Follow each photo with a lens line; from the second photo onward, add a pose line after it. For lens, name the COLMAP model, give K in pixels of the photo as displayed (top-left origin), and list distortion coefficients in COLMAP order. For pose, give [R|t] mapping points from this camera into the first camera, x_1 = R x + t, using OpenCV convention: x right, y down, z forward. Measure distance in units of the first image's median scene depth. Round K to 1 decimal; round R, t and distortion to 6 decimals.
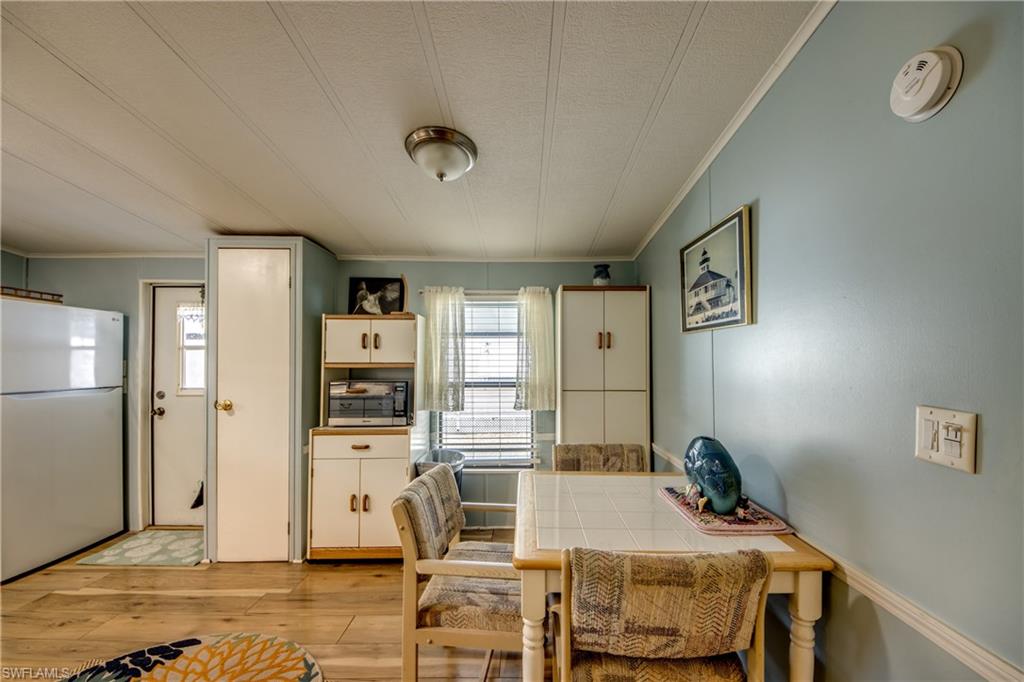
lens RADIAL K [[398.5, 0, 559.0], [0, 398.5, 354.0], [0, 0, 1]] dist [0.003596, -0.010214]
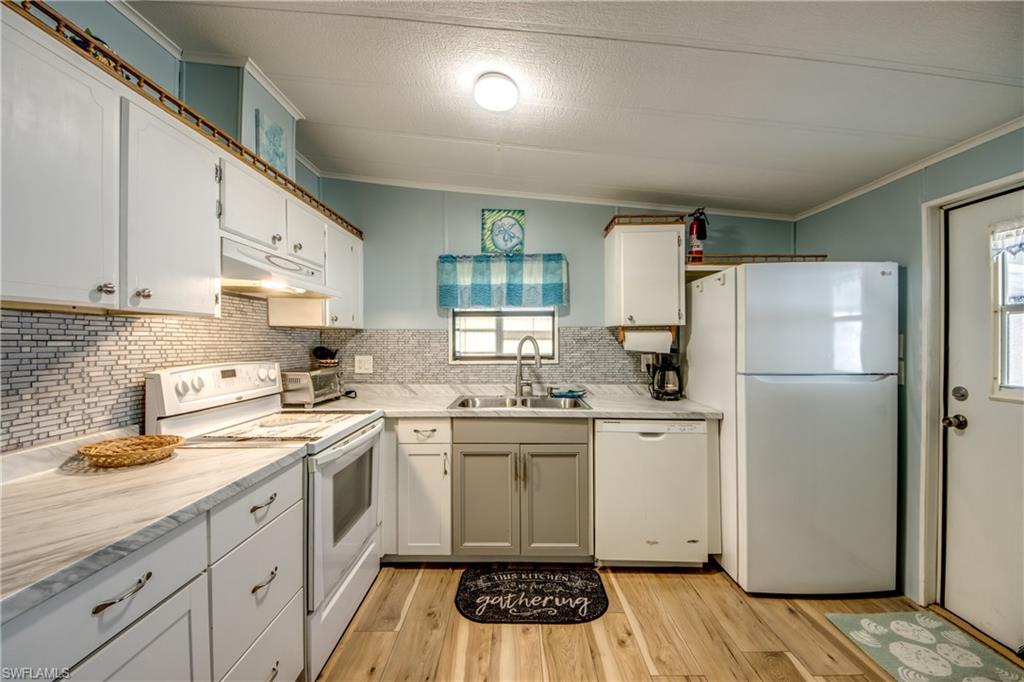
lens RADIAL K [[398.5, 0, 507.4], [0, 398.5, 344.8], [0, 0, 1]] dist [0.003596, -0.010214]
pose [[-0.084391, 0.008415, -0.996397, -0.434381], [0.018451, 0.999806, 0.006881, 0.018639], [0.996262, -0.017804, -0.084530, 0.446997]]
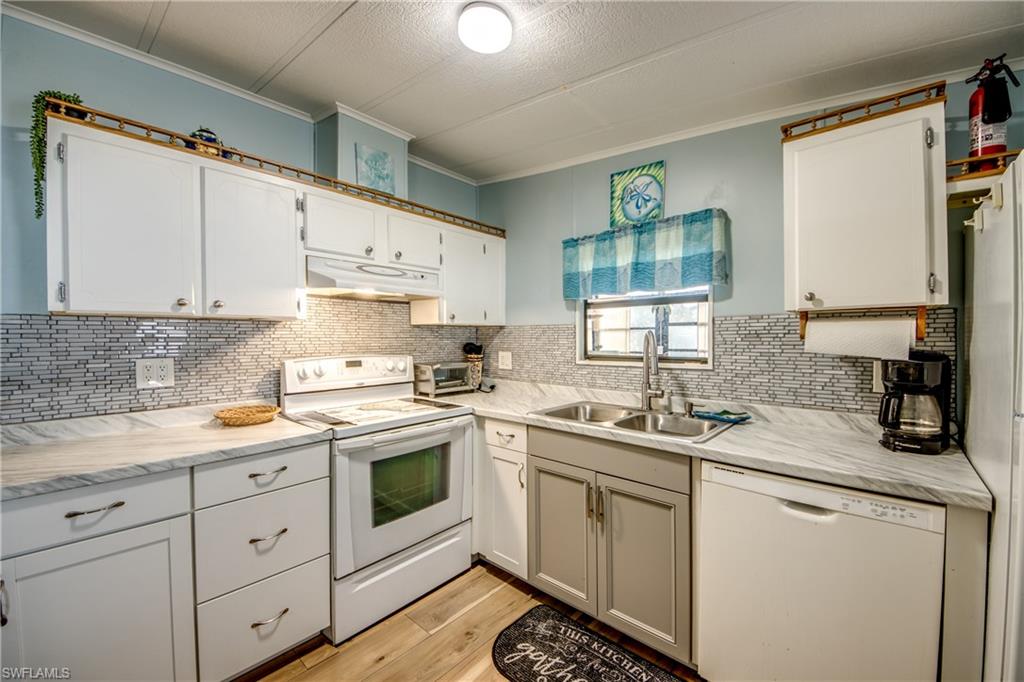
lens RADIAL K [[398.5, 0, 503.0], [0, 398.5, 345.6], [0, 0, 1]] dist [0.003596, -0.010214]
pose [[-0.718043, 0.016602, -0.695800, -0.726411], [0.015279, 0.999851, 0.008090, 0.022729], [0.695831, -0.004822, -0.718190, 0.762474]]
